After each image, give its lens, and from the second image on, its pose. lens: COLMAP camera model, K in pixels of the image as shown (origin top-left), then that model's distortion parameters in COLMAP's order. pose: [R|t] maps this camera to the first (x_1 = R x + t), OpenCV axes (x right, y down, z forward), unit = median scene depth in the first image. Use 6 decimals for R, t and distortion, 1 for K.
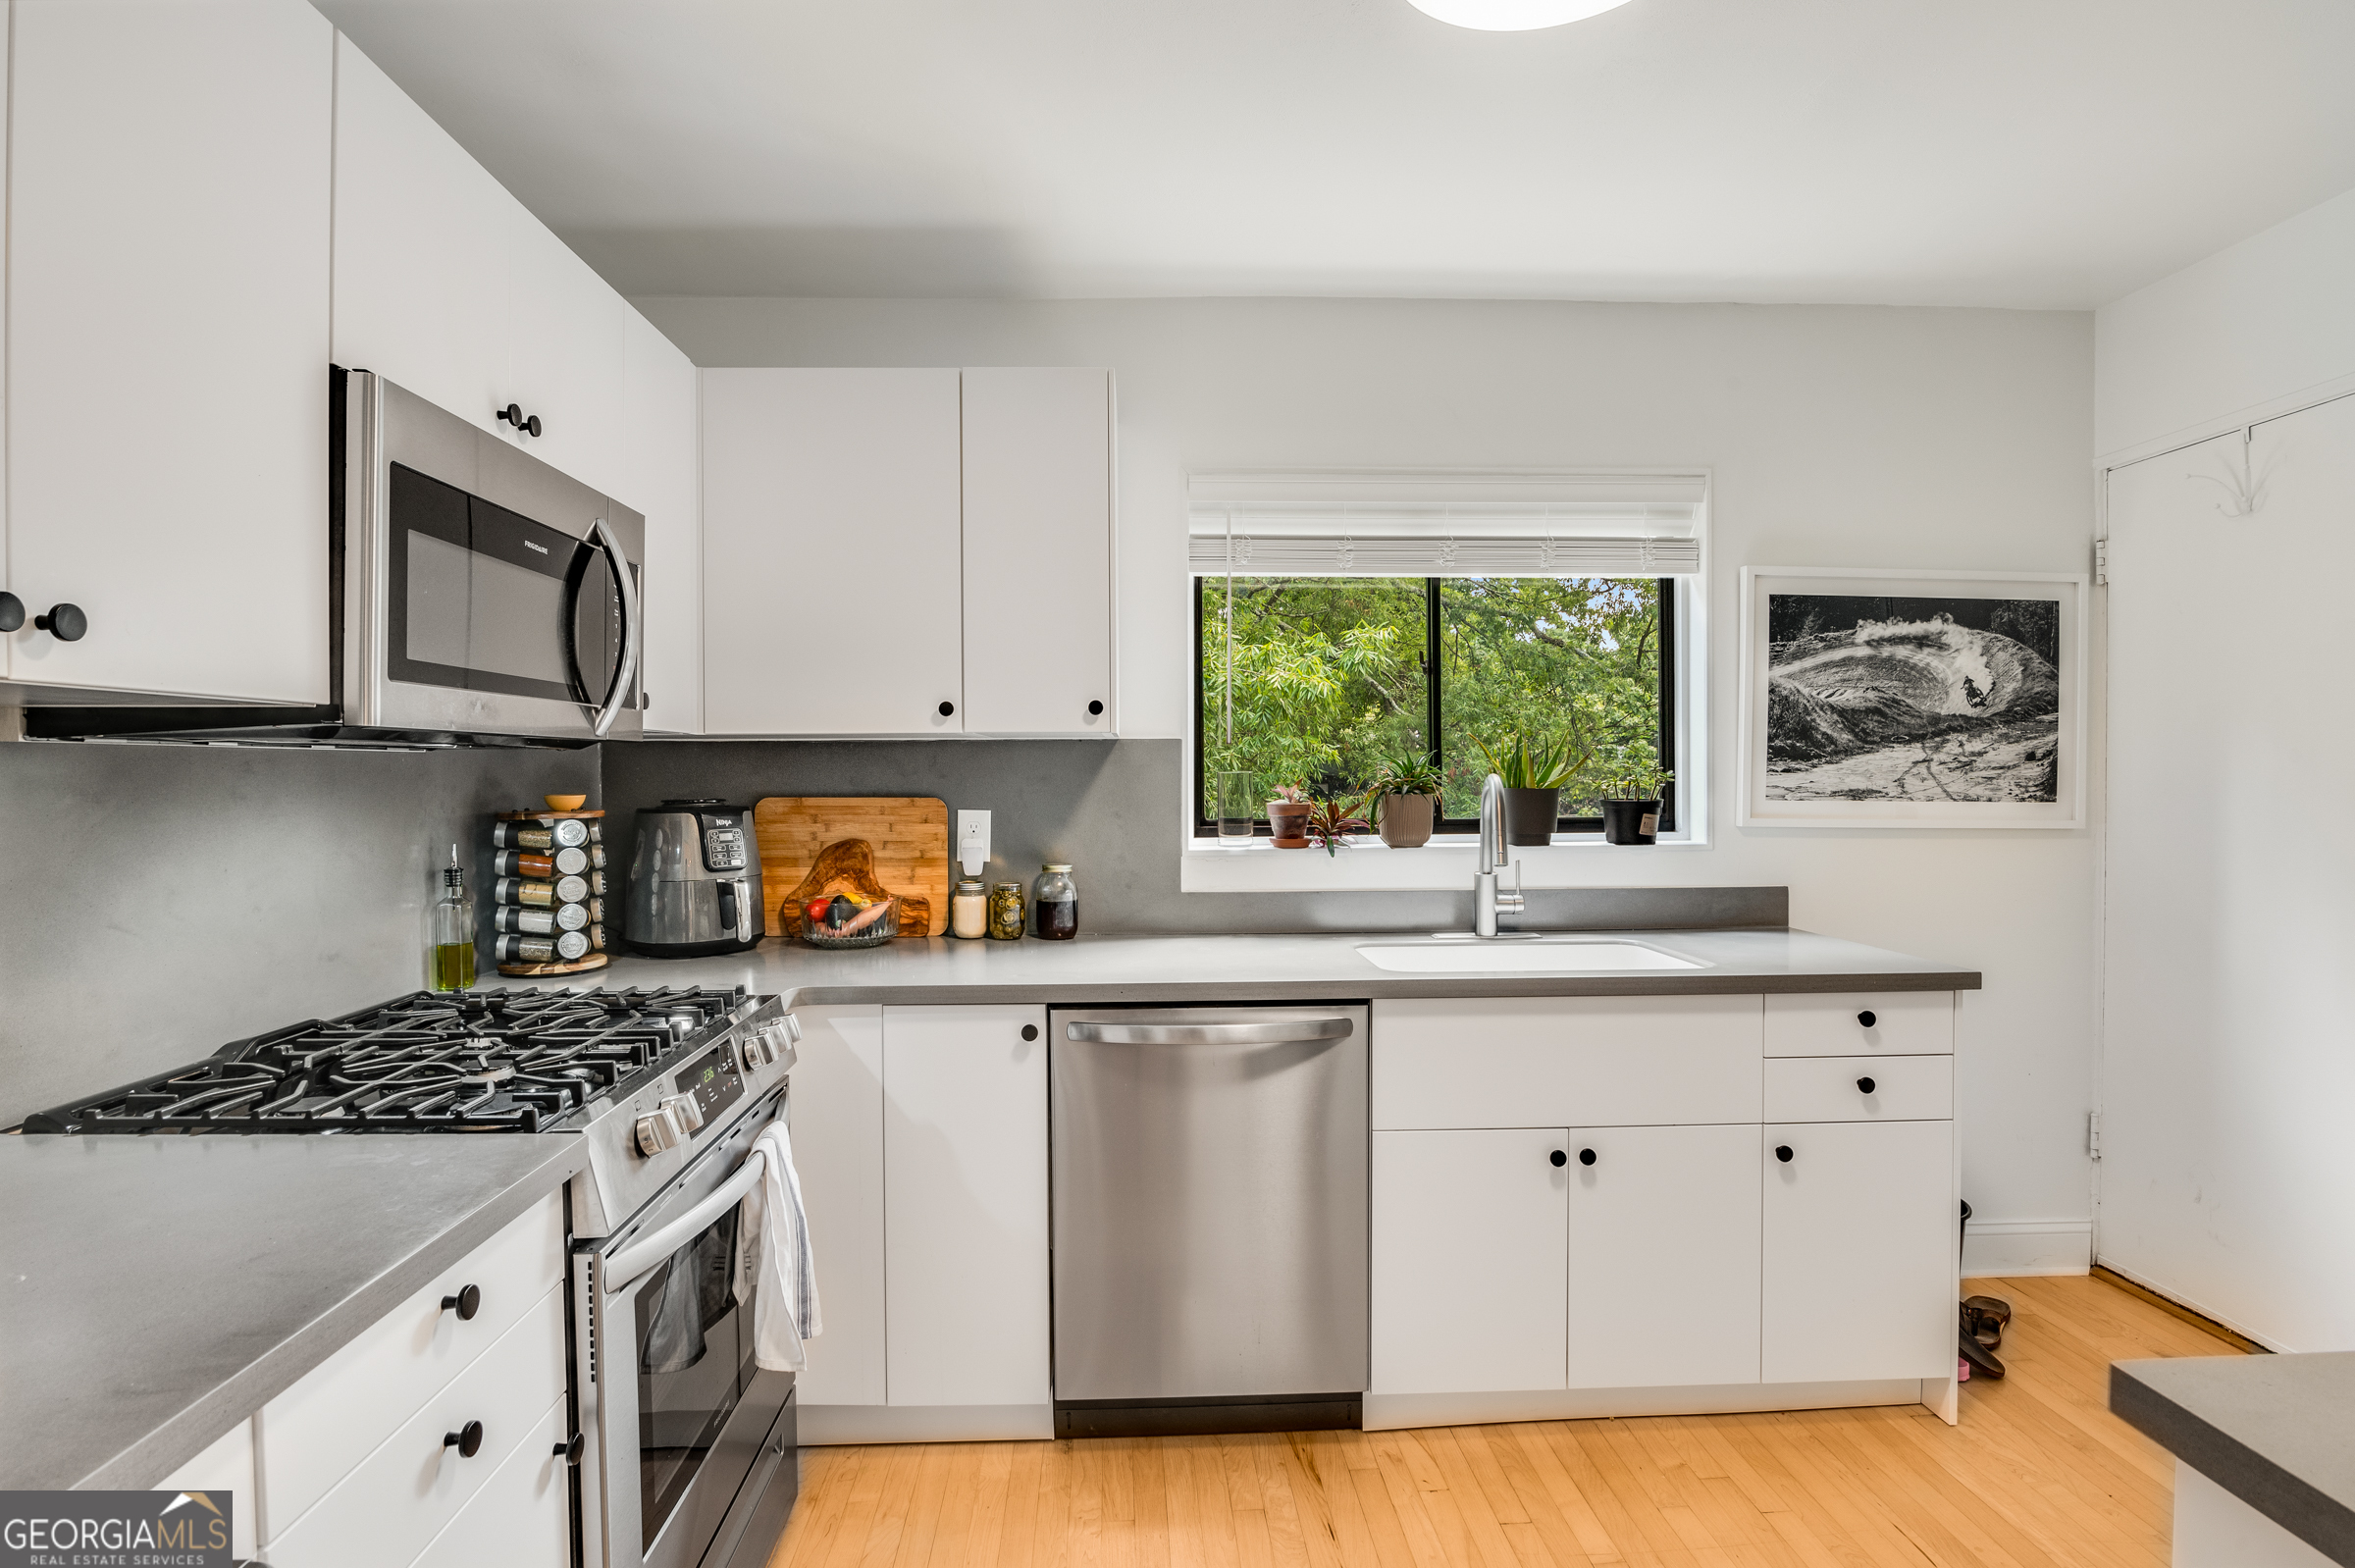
lens RADIAL K [[1171.8, 0, 1177.5], [0, 1171.8, 784.0], [0, 0, 1]] dist [0.000154, -0.000108]
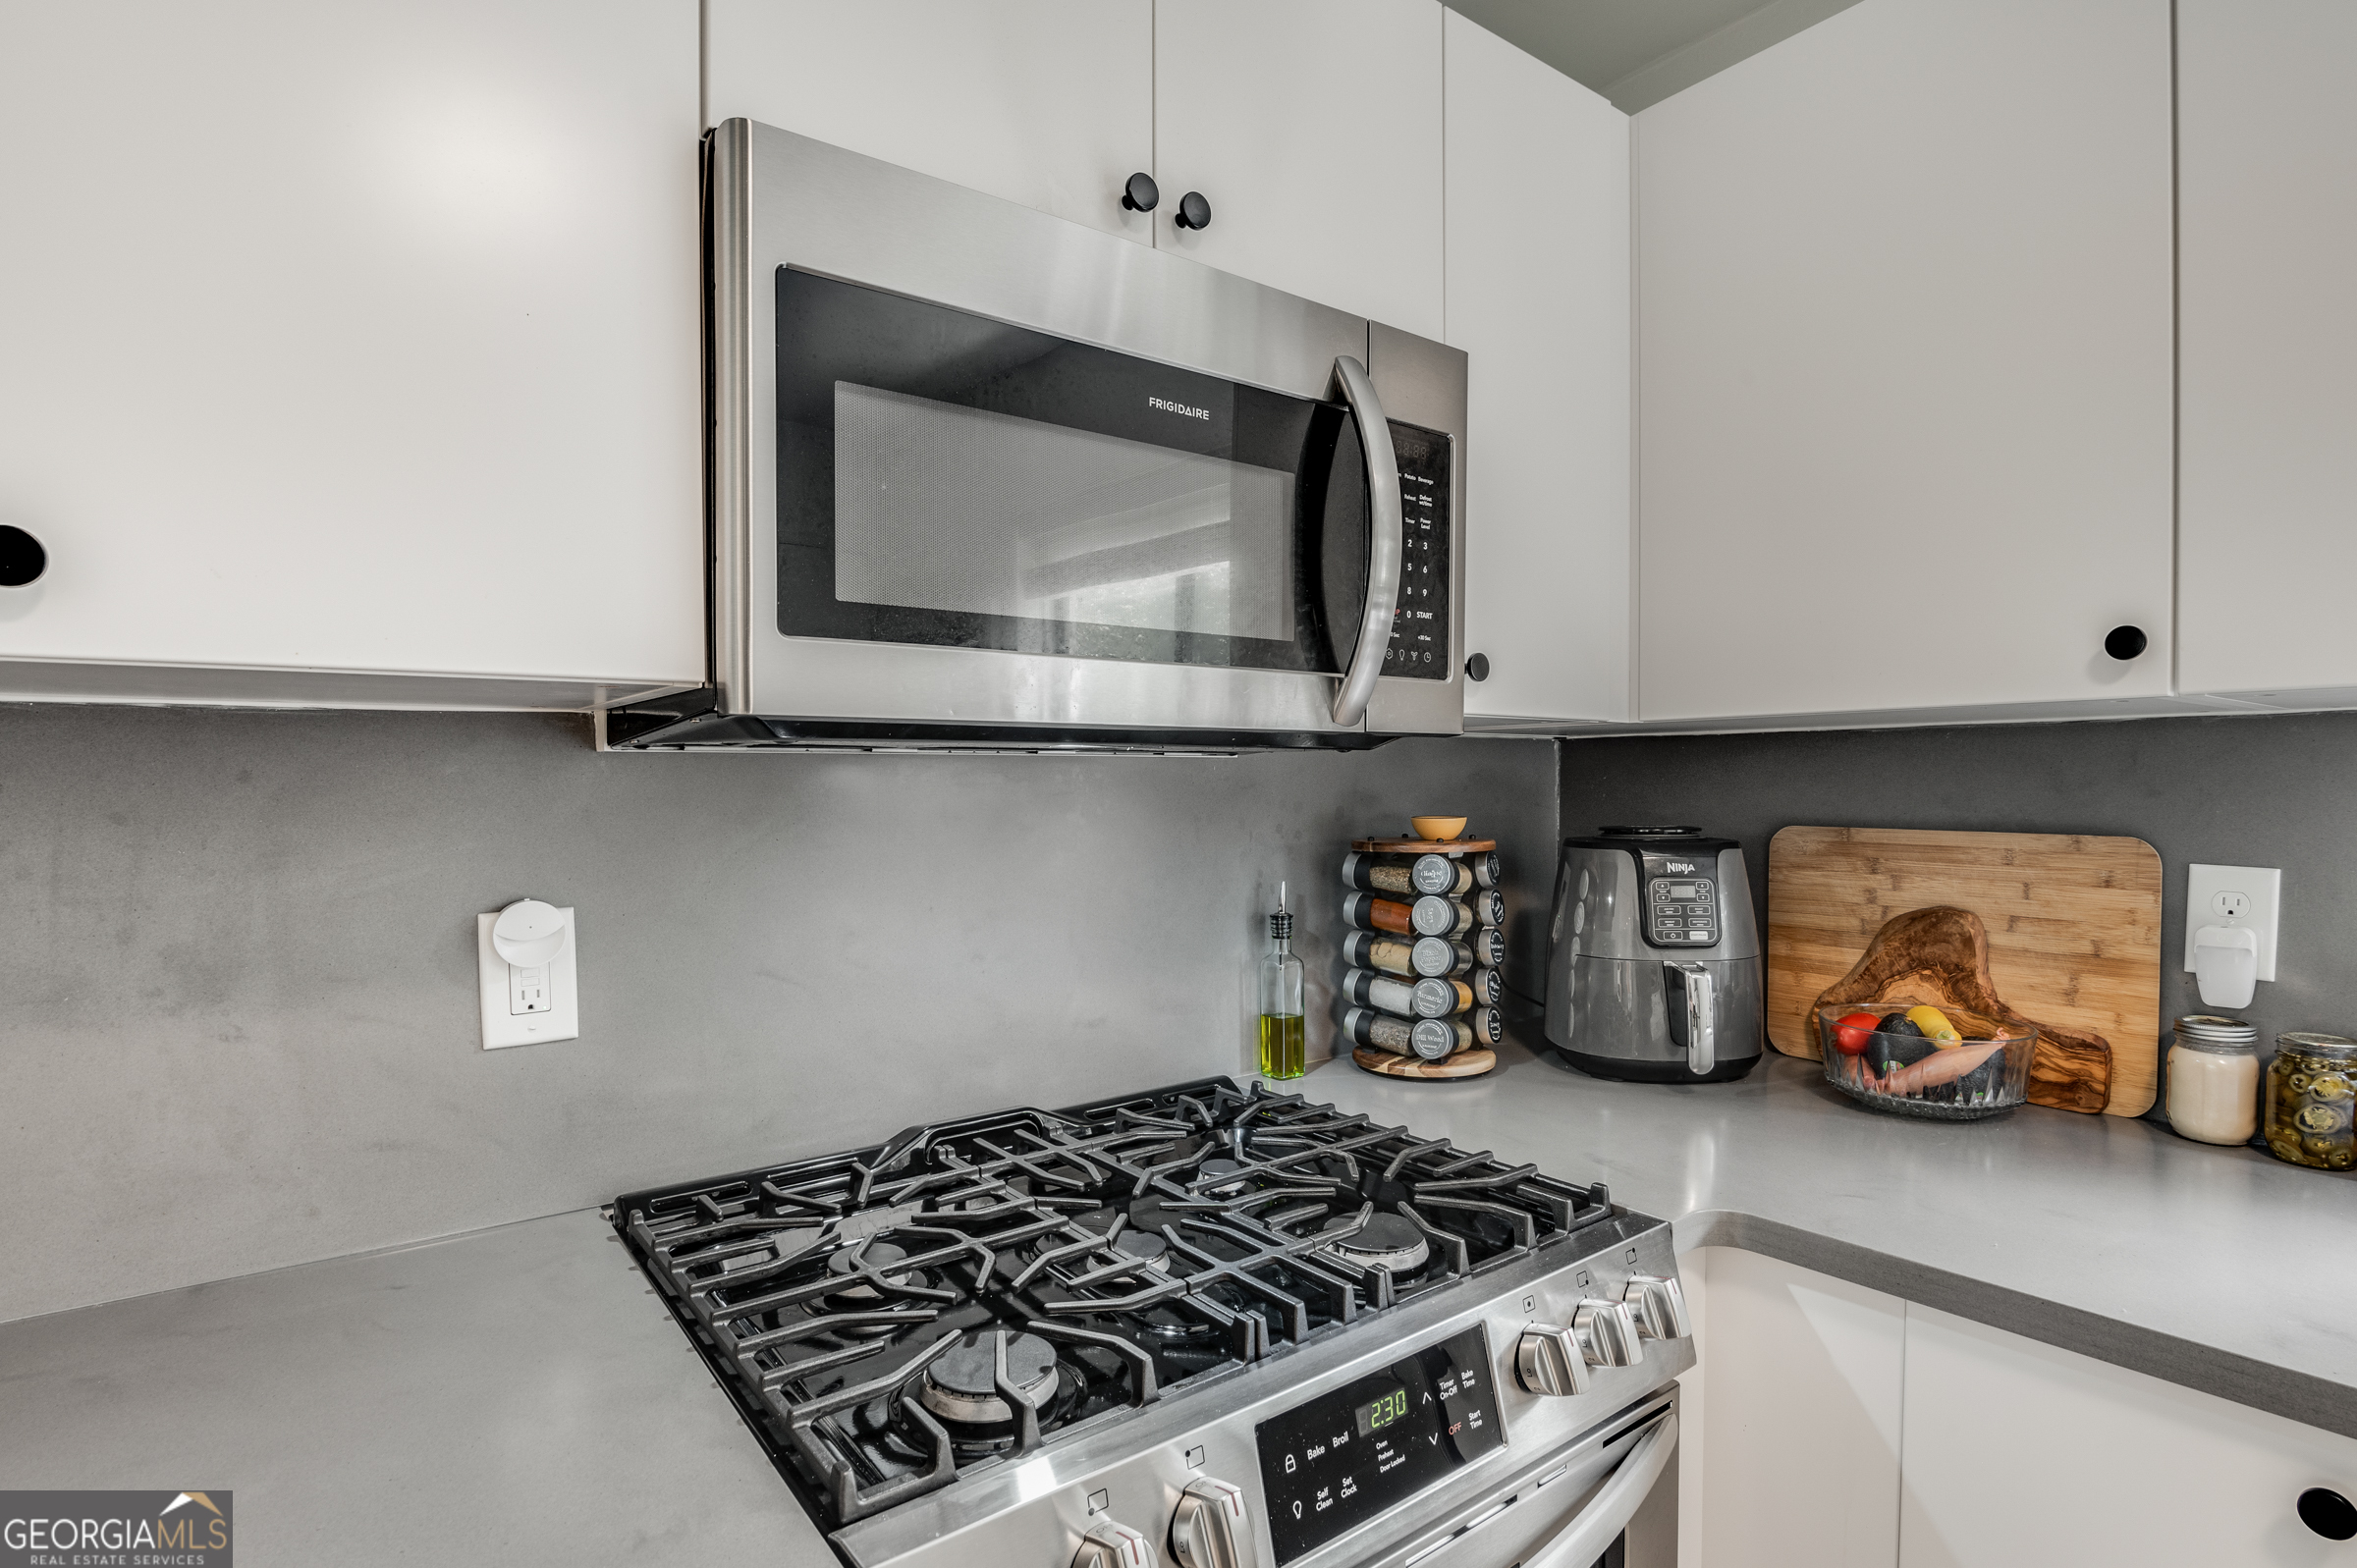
lens RADIAL K [[1157.9, 0, 1172.8], [0, 1157.9, 810.1], [0, 0, 1]] dist [-0.027462, -0.001278]
pose [[0.556544, 0.022163, -0.830522, -0.041662], [-0.007236, 0.999736, 0.021829, -0.008038], [0.830786, -0.006139, 0.556558, 0.461395]]
